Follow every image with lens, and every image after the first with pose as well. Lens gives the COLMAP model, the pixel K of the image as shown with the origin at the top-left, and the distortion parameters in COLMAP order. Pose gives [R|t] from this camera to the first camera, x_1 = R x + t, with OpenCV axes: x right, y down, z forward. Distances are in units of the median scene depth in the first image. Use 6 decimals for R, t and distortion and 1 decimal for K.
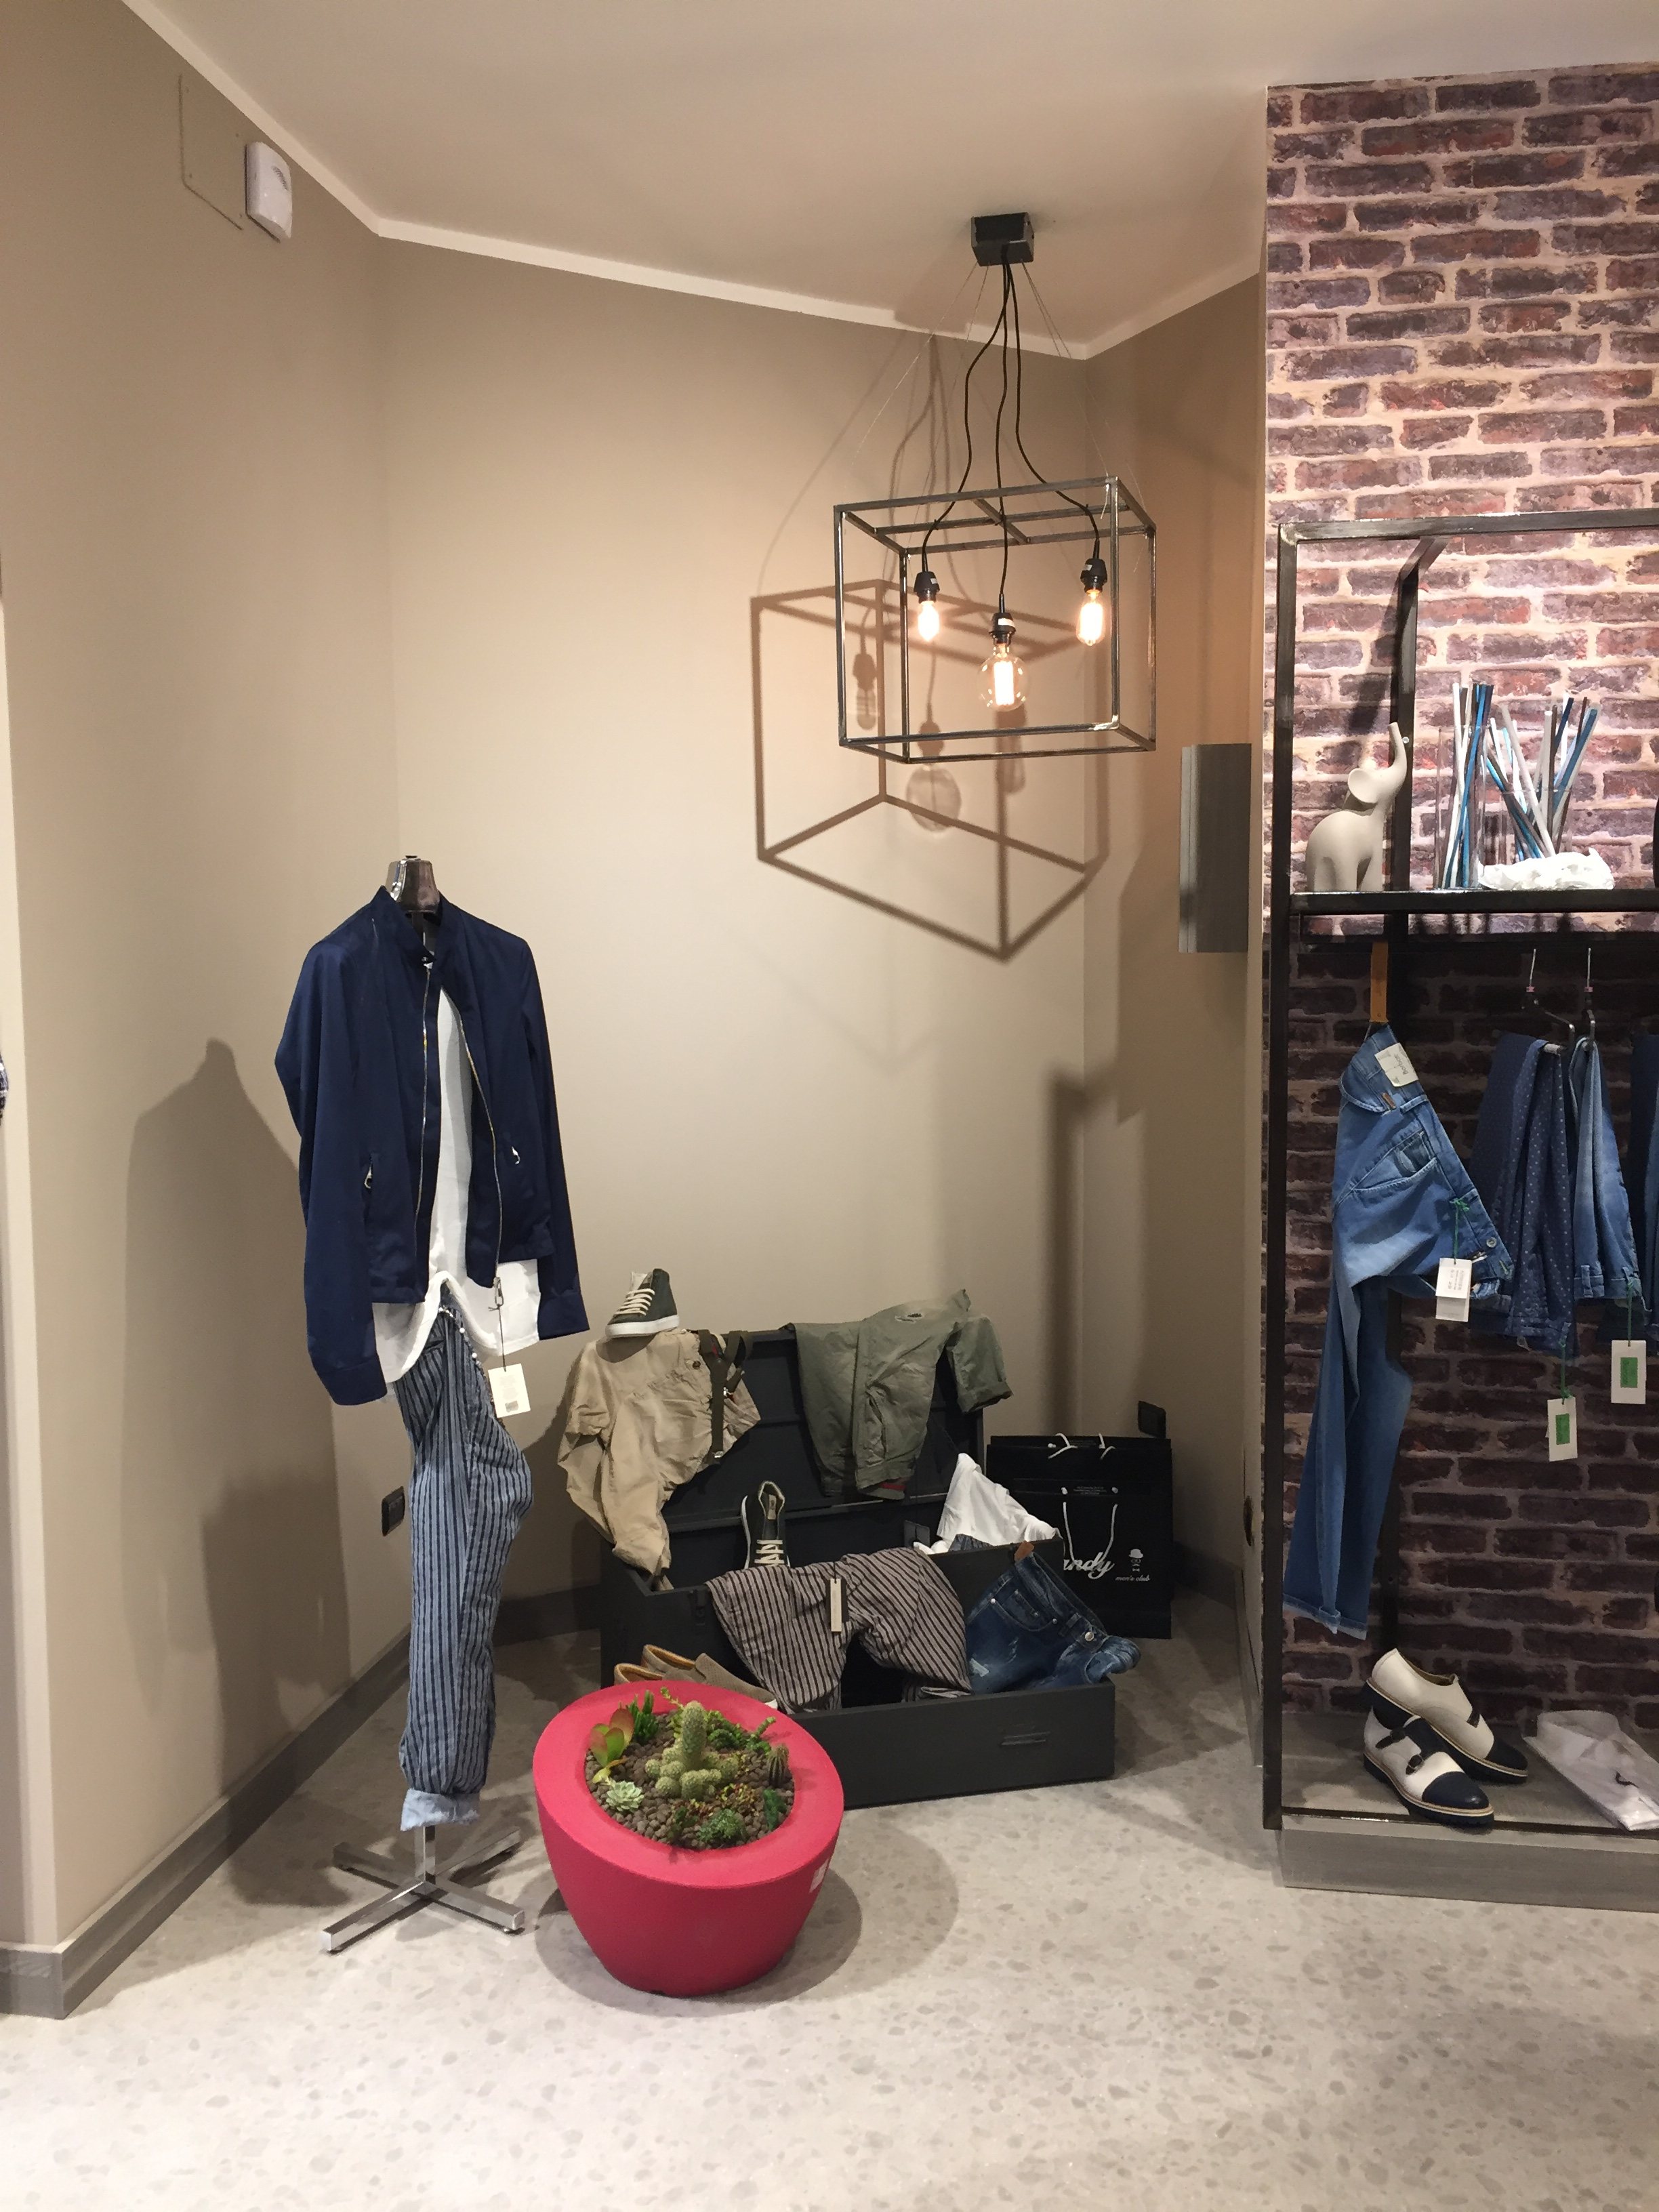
lens RADIAL K [[1890.4, 0, 830.6], [0, 1890.4, 1094.0], [0, 0, 1]] dist [0.091153, -0.115290]
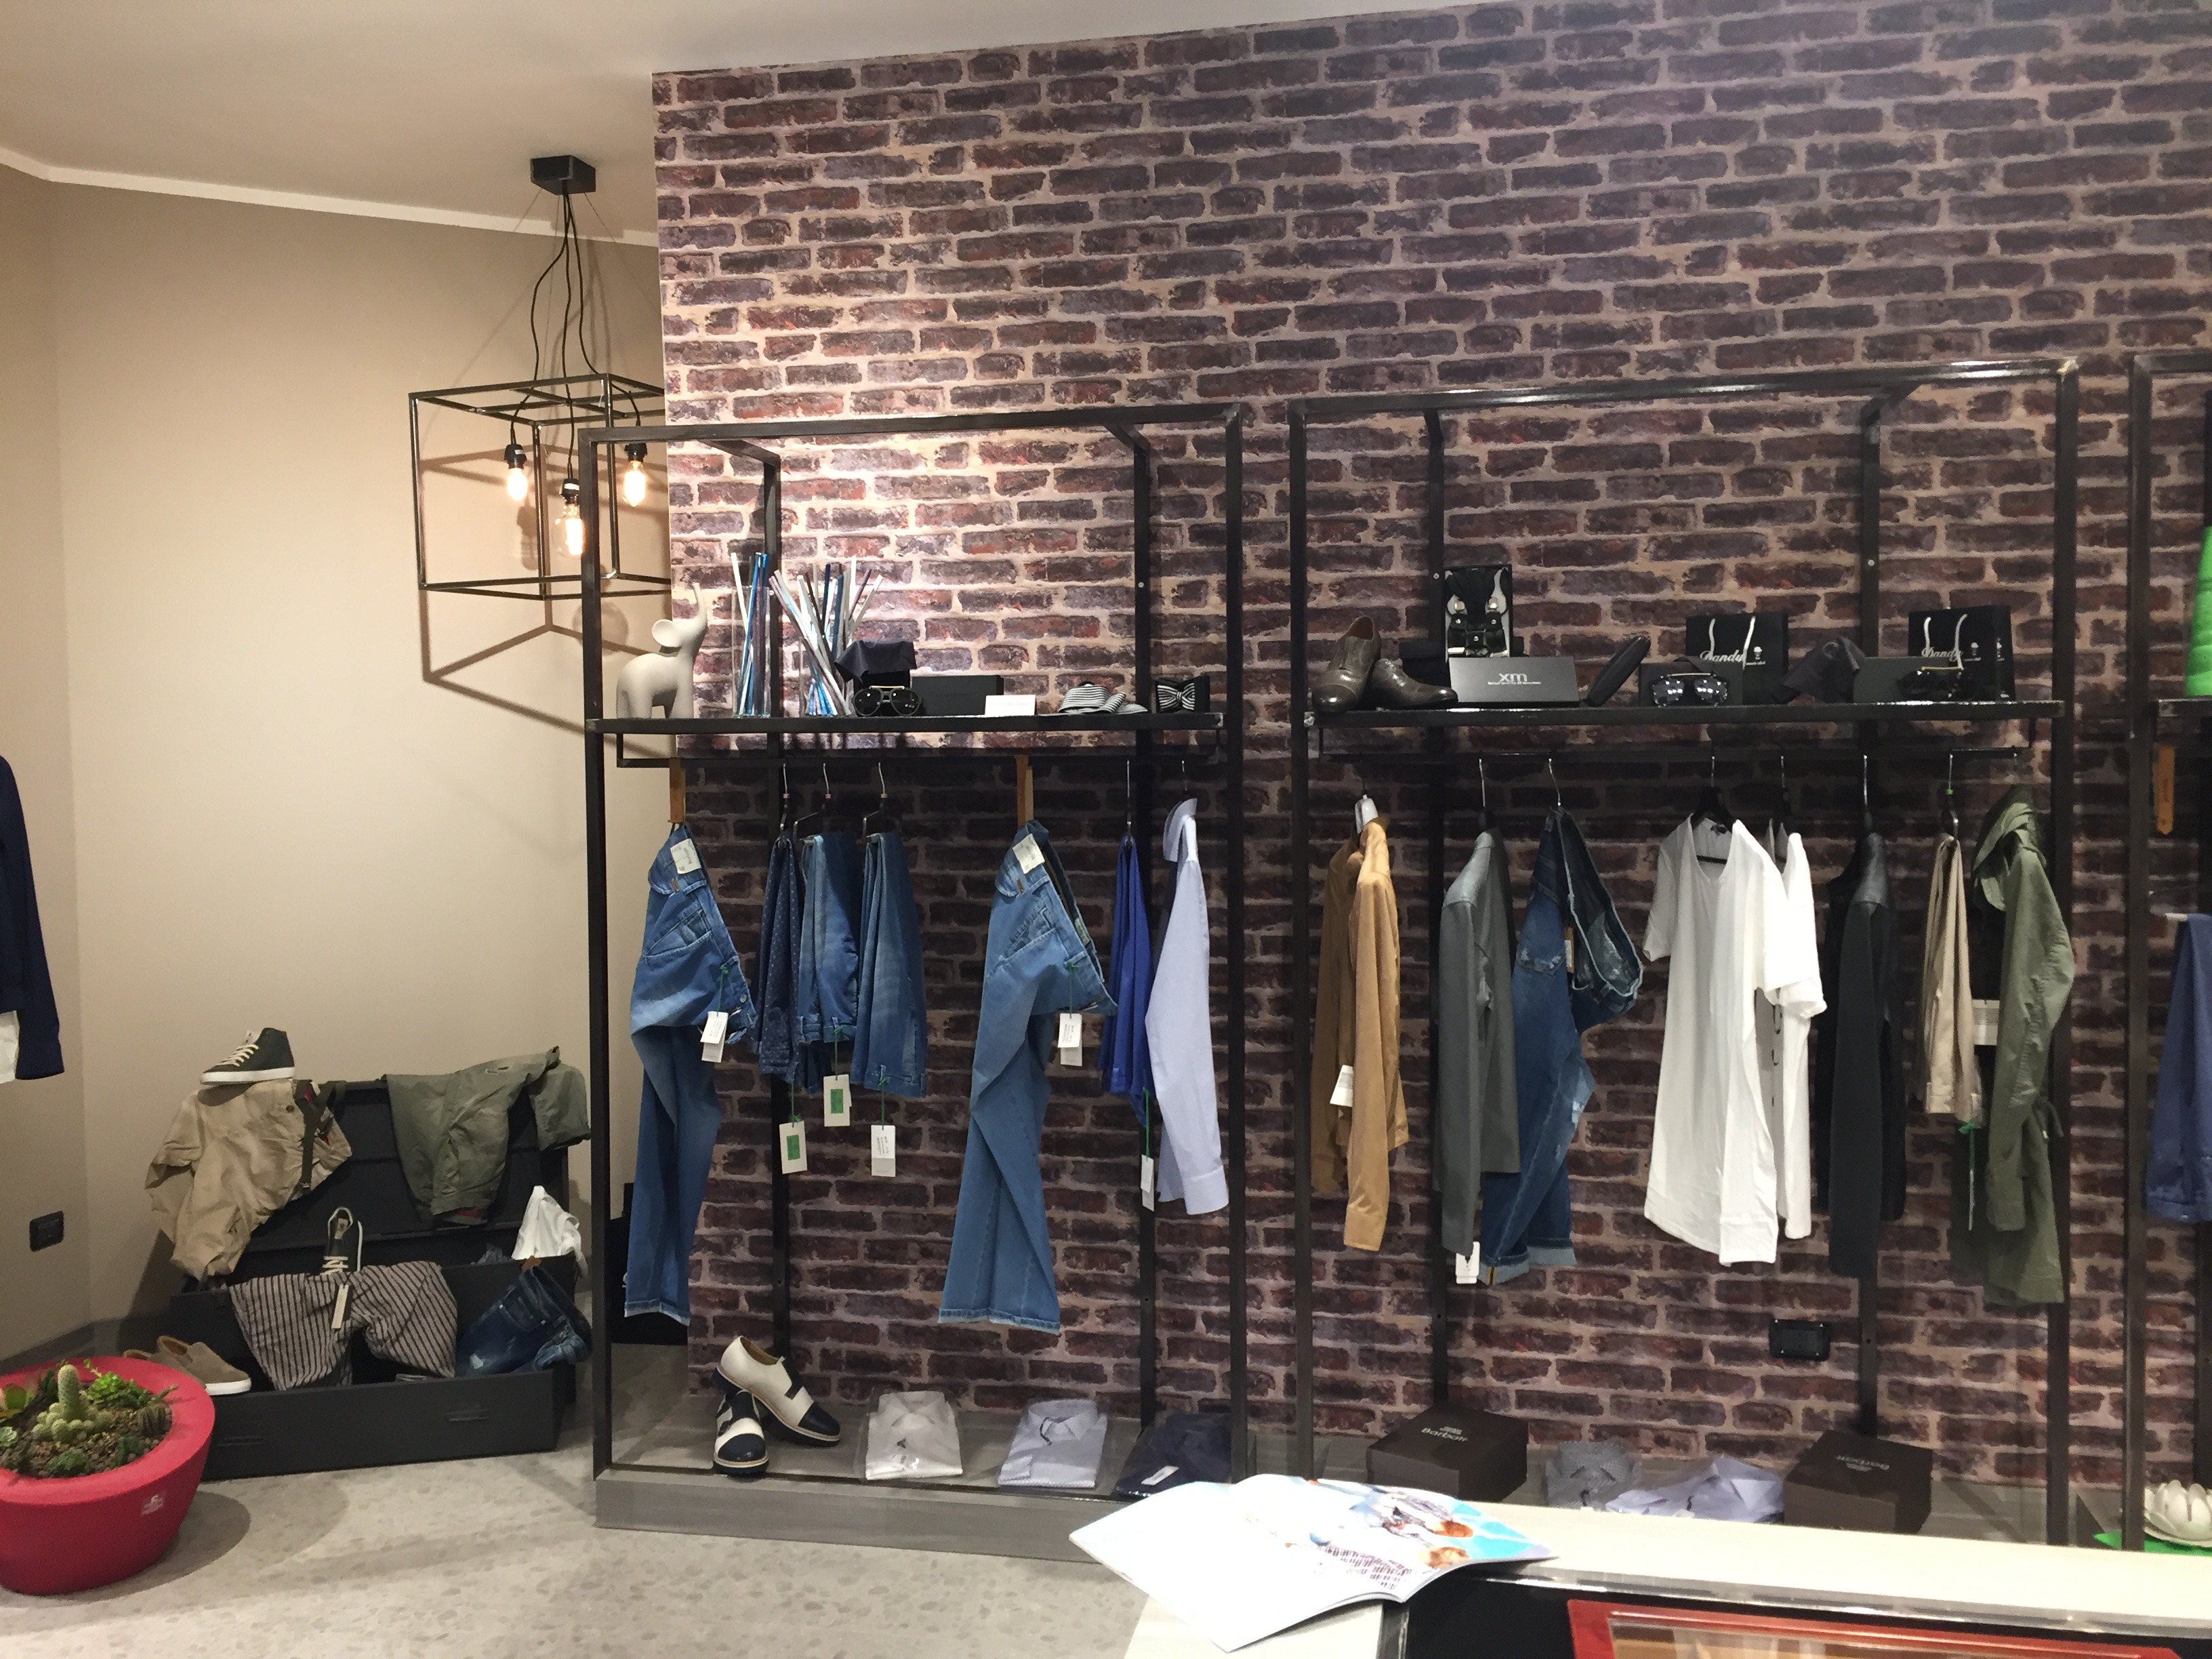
lens RADIAL K [[1914.2, 0, 1117.8], [0, 1914.2, 812.1], [0, 0, 1]] dist [0.098429, -0.105206]
pose [[0.998523, -0.000835, -0.054320, 0.595866], [-0.001195, 0.999302, -0.037337, 0.002496], [0.054313, 0.037347, 0.997825, -0.224548]]
